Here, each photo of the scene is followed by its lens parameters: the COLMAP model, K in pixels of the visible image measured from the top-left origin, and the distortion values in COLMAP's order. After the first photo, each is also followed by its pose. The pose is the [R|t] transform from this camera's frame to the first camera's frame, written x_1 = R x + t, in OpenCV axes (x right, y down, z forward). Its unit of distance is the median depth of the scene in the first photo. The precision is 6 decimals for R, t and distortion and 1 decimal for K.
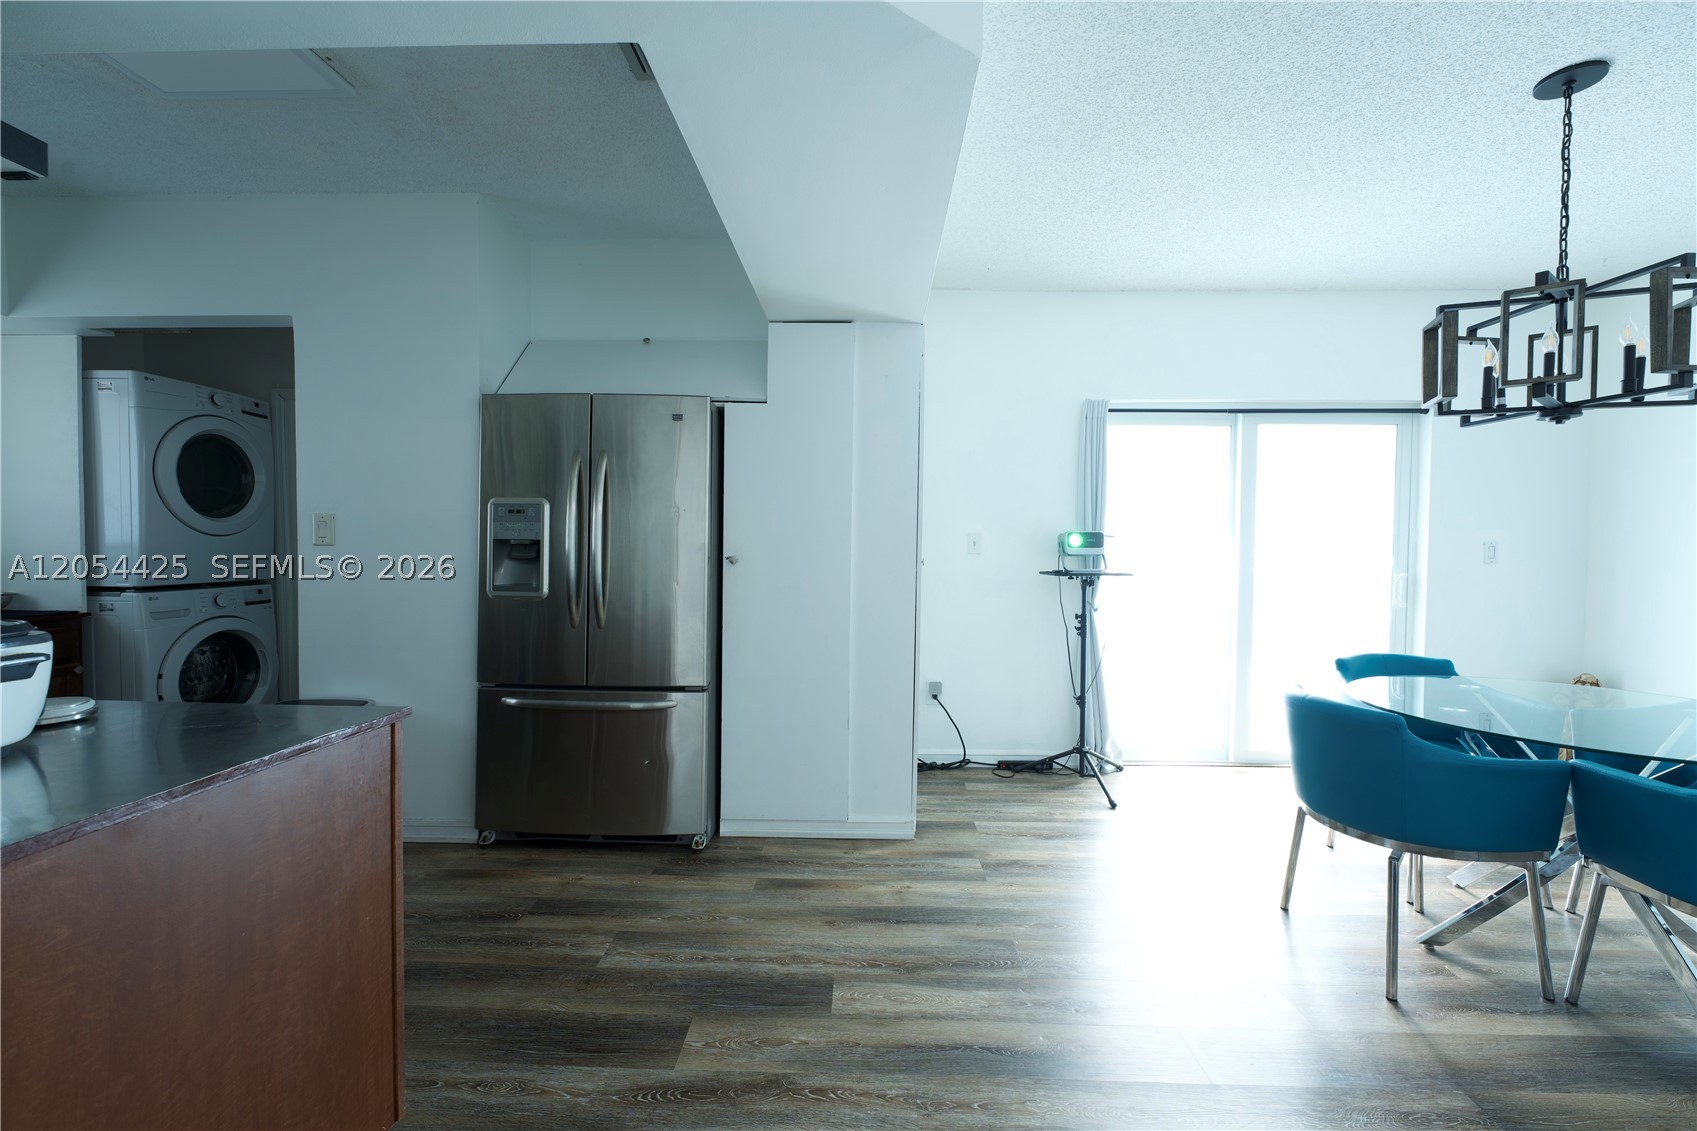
lens RADIAL K [[672.4, 0, 851.1], [0, 672.4, 566.6], [0, 0, 1]] dist [-0.003096, -0.000143]
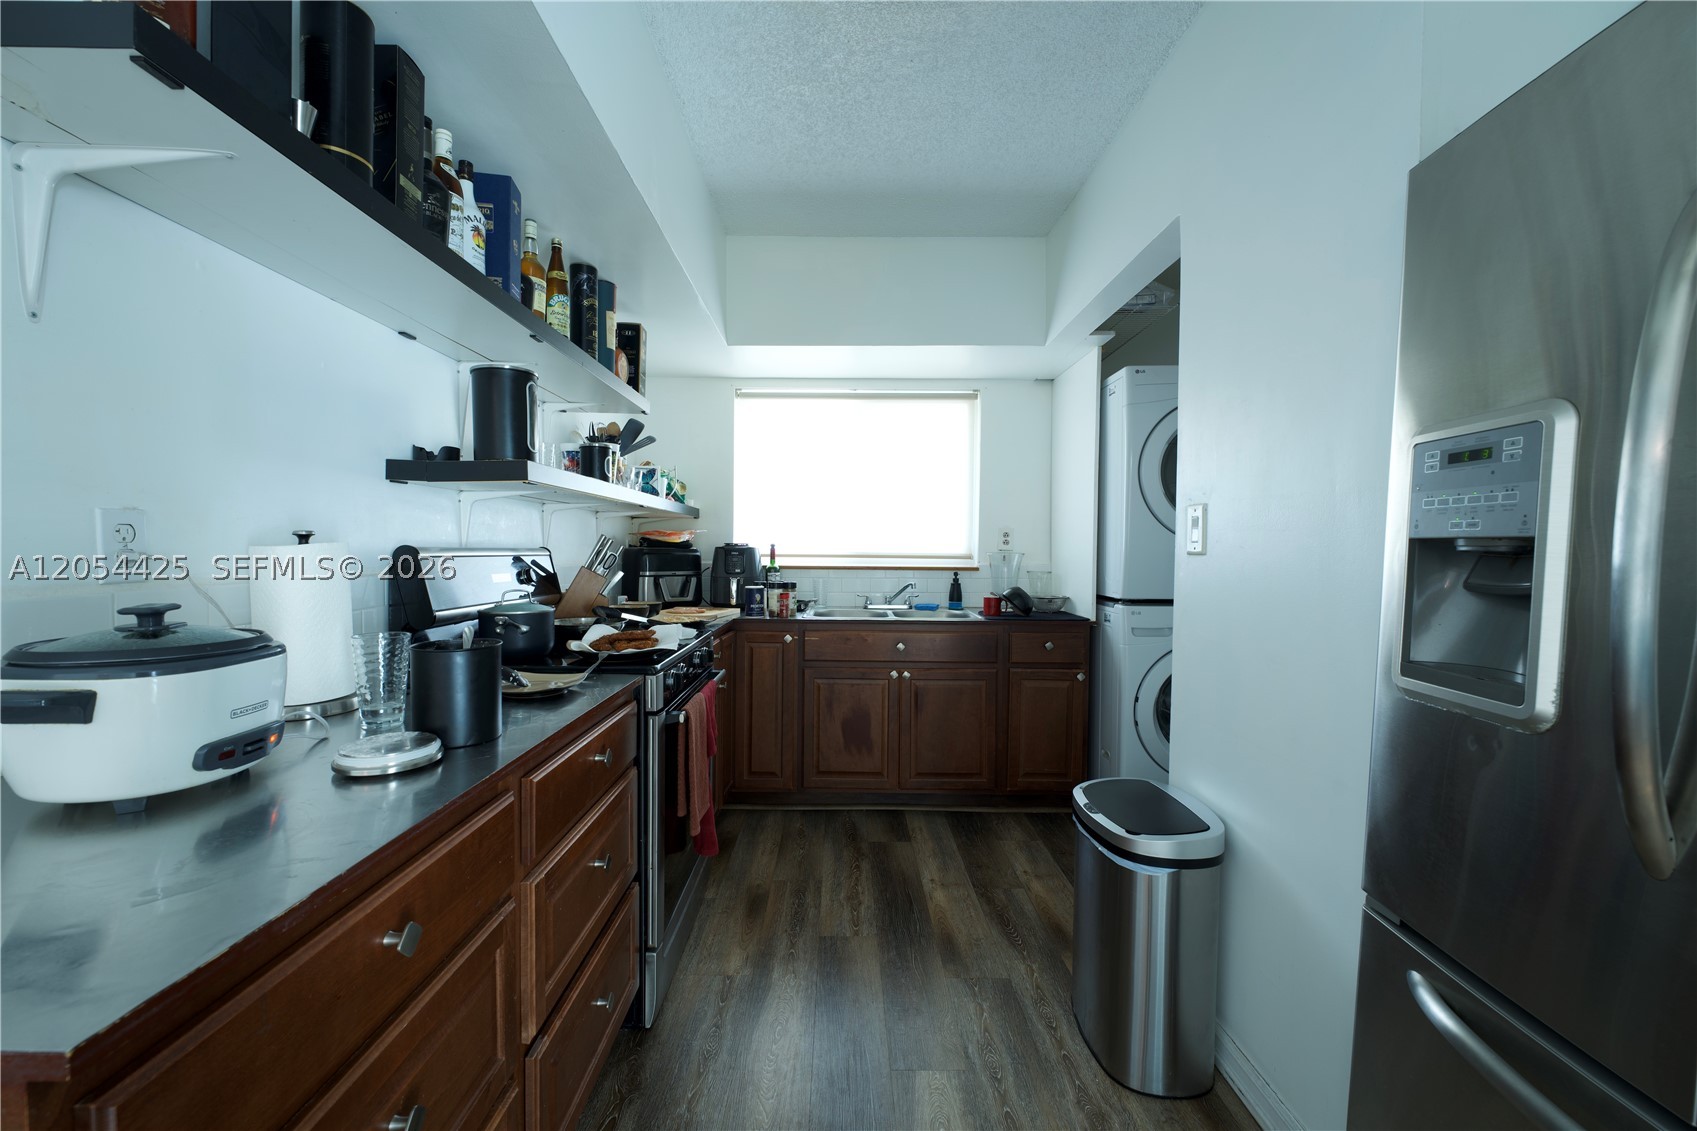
lens RADIAL K [[672.4, 0, 846.9], [0, 672.4, 568.8], [0, 0, 1]] dist [-0.003096, -0.000143]
pose [[0.031730, 0.022282, -0.999248, -0.163369], [-0.036802, 0.999100, 0.021110, -0.019745], [0.998819, 0.036104, 0.032521, 0.663311]]
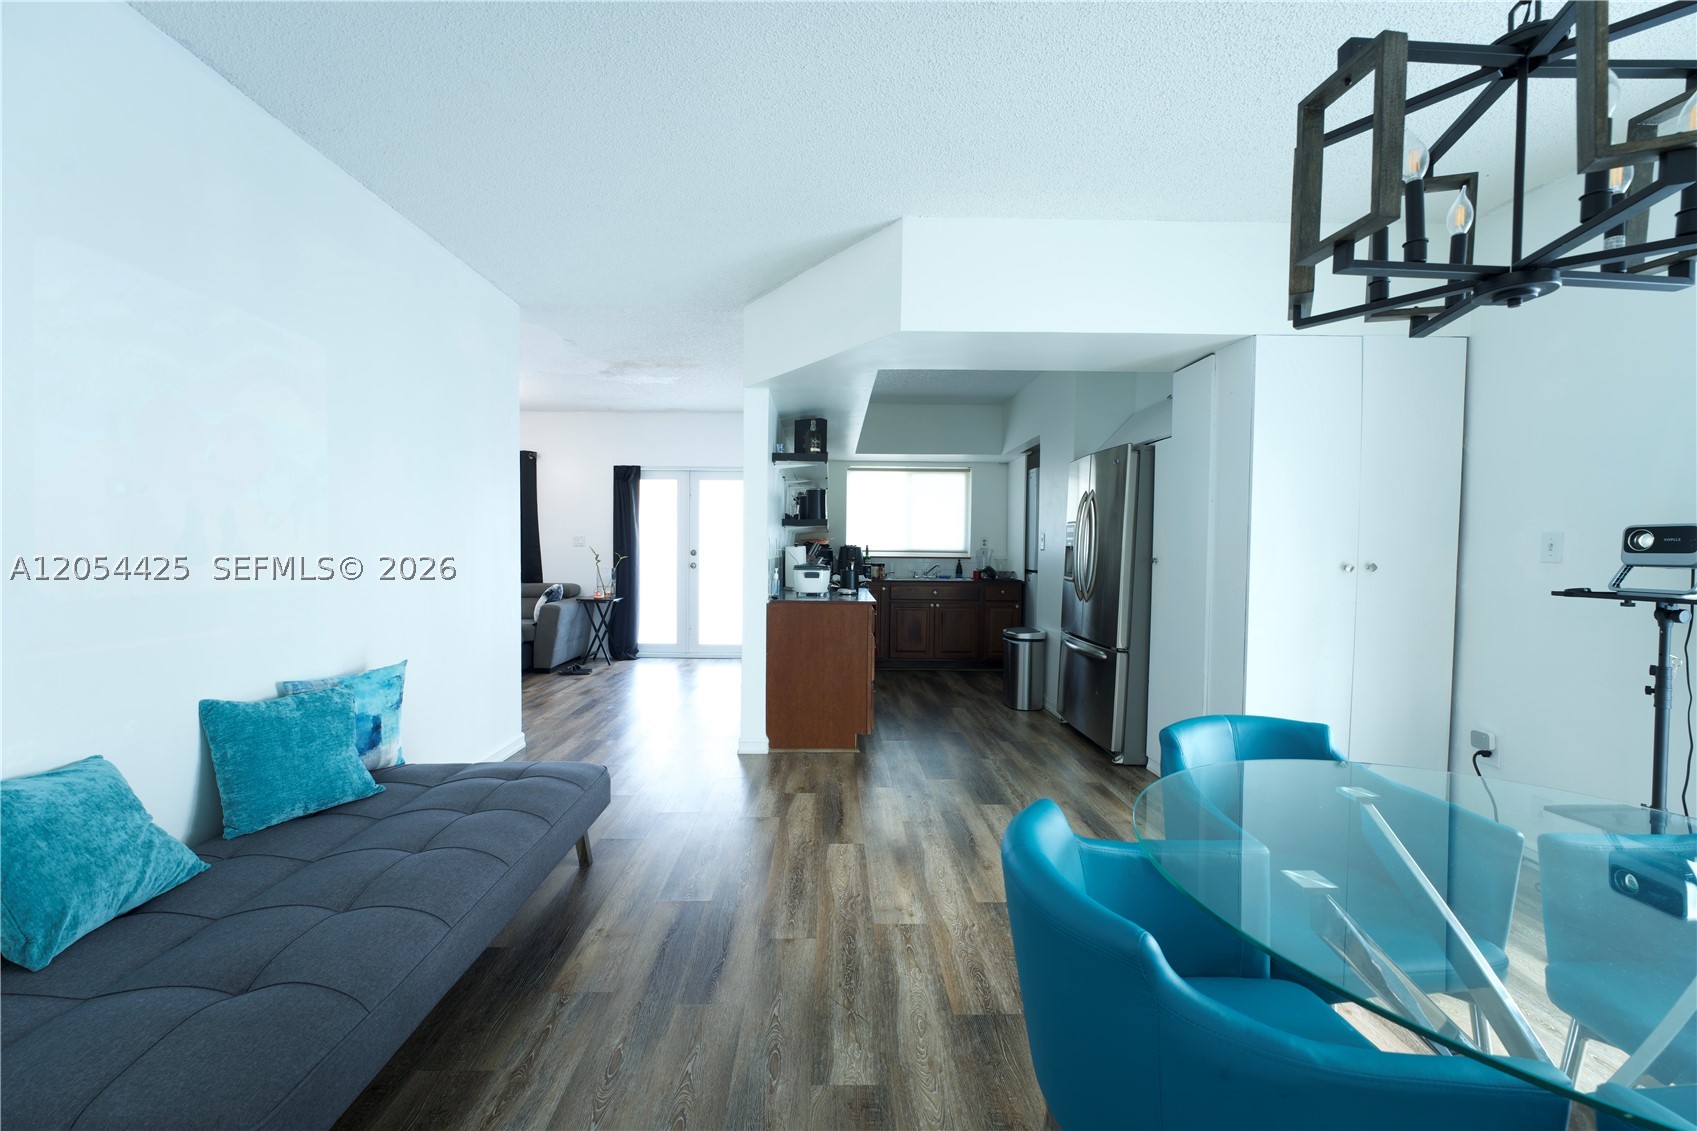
lens RADIAL K [[672.4, 0, 839.1], [0, 672.4, 565.4], [0, 0, 1]] dist [-0.003096, -0.000143]
pose [[0.036429, 0.019432, -0.999147, 1.157244], [-0.038510, 0.999096, 0.018027, 0.000342], [0.998594, 0.037820, 0.037144, 0.348988]]
